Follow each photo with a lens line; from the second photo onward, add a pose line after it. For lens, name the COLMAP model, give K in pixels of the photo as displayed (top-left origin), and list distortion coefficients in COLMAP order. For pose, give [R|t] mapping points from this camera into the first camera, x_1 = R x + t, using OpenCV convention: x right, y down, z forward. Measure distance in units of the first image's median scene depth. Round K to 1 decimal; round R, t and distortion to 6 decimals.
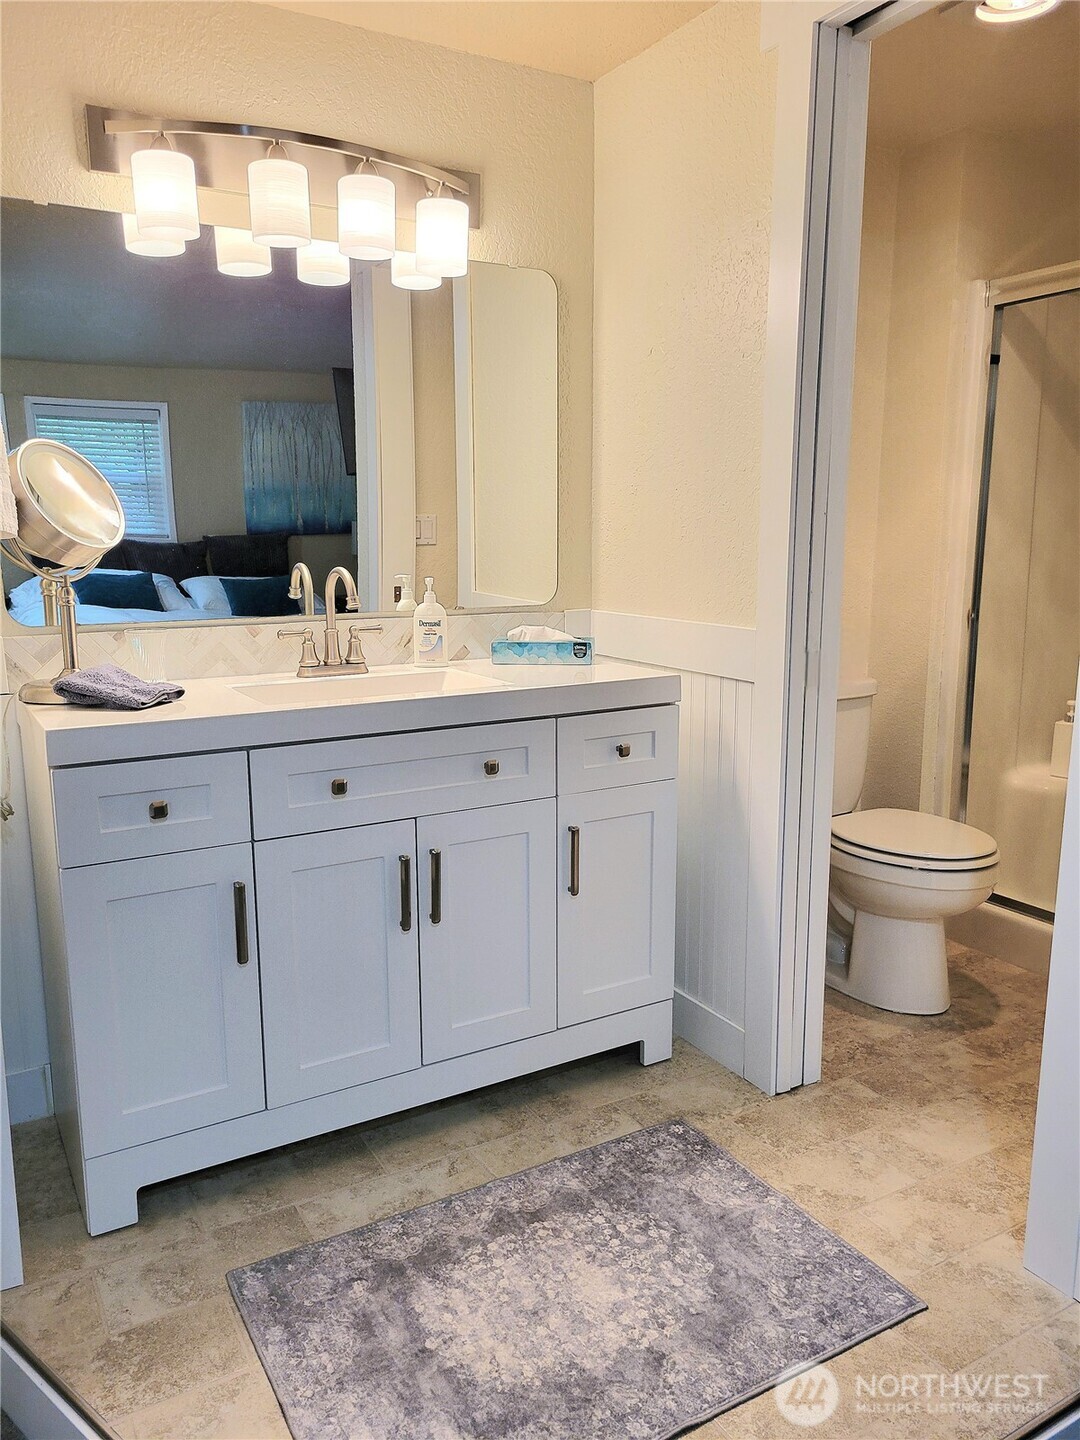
lens RADIAL K [[1095.0, 0, 543.1], [0, 1095.0, 715.5], [0, 0, 1]] dist [0.042797, -0.003226]
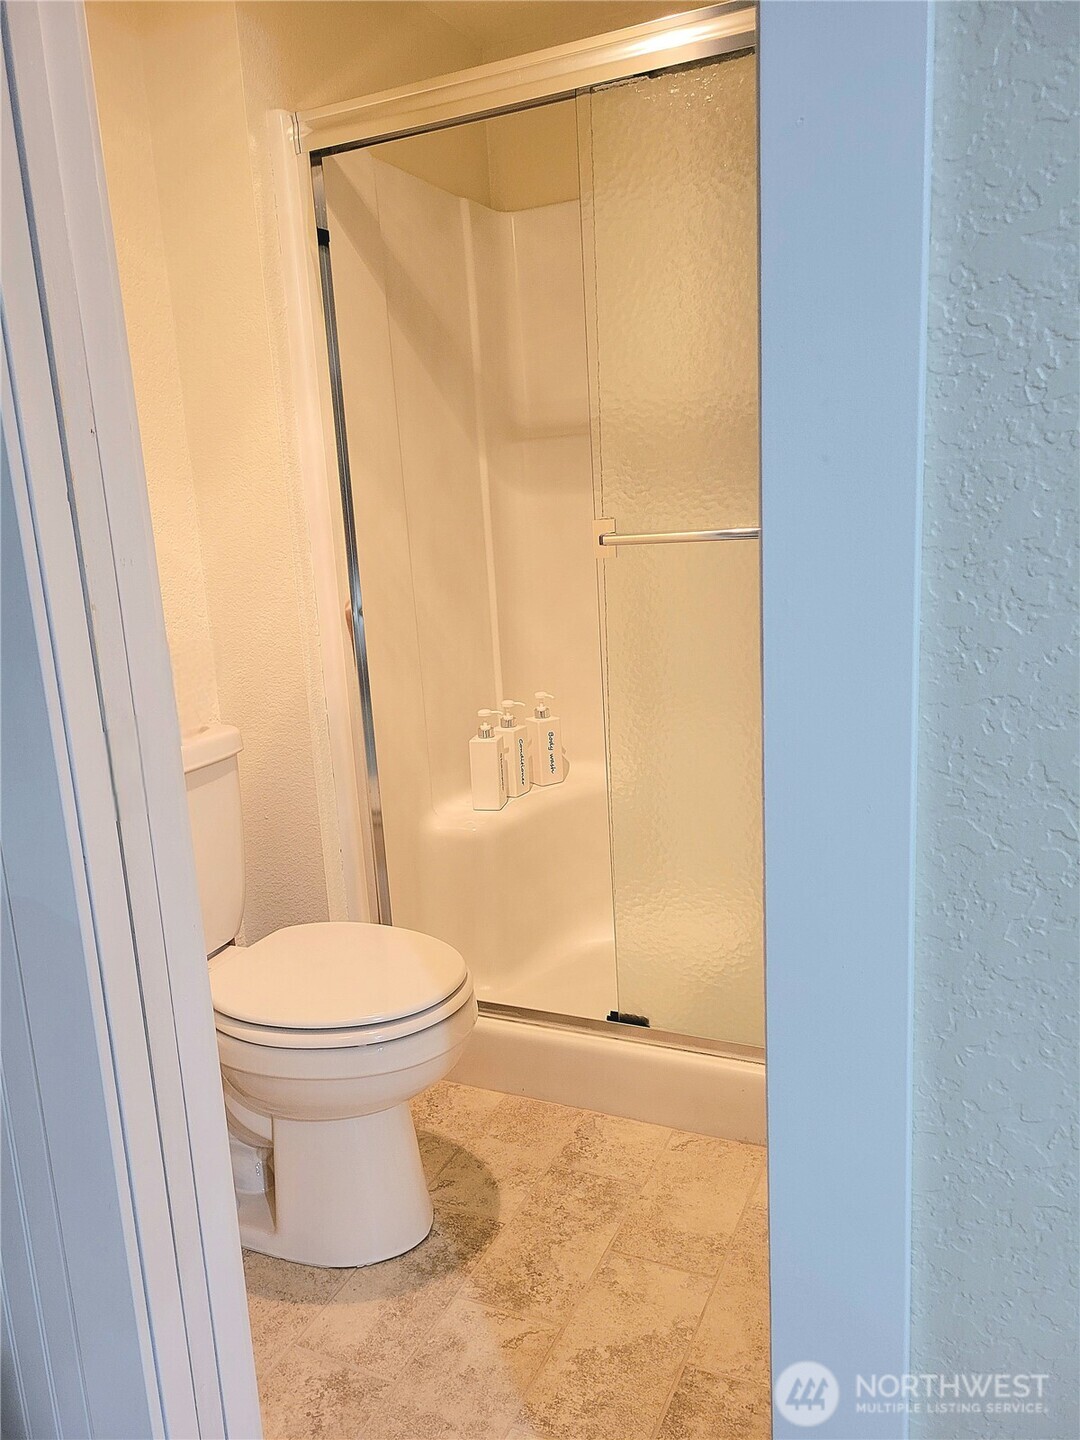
lens RADIAL K [[1095.0, 0, 534.5], [0, 1095.0, 715.8], [0, 0, 1]] dist [0.042797, -0.003226]
pose [[0.822725, -0.162276, 0.544784, 0.105762], [0.155613, 0.986071, 0.058718, -0.056959], [-0.546724, 0.036467, 0.836518, 0.397062]]
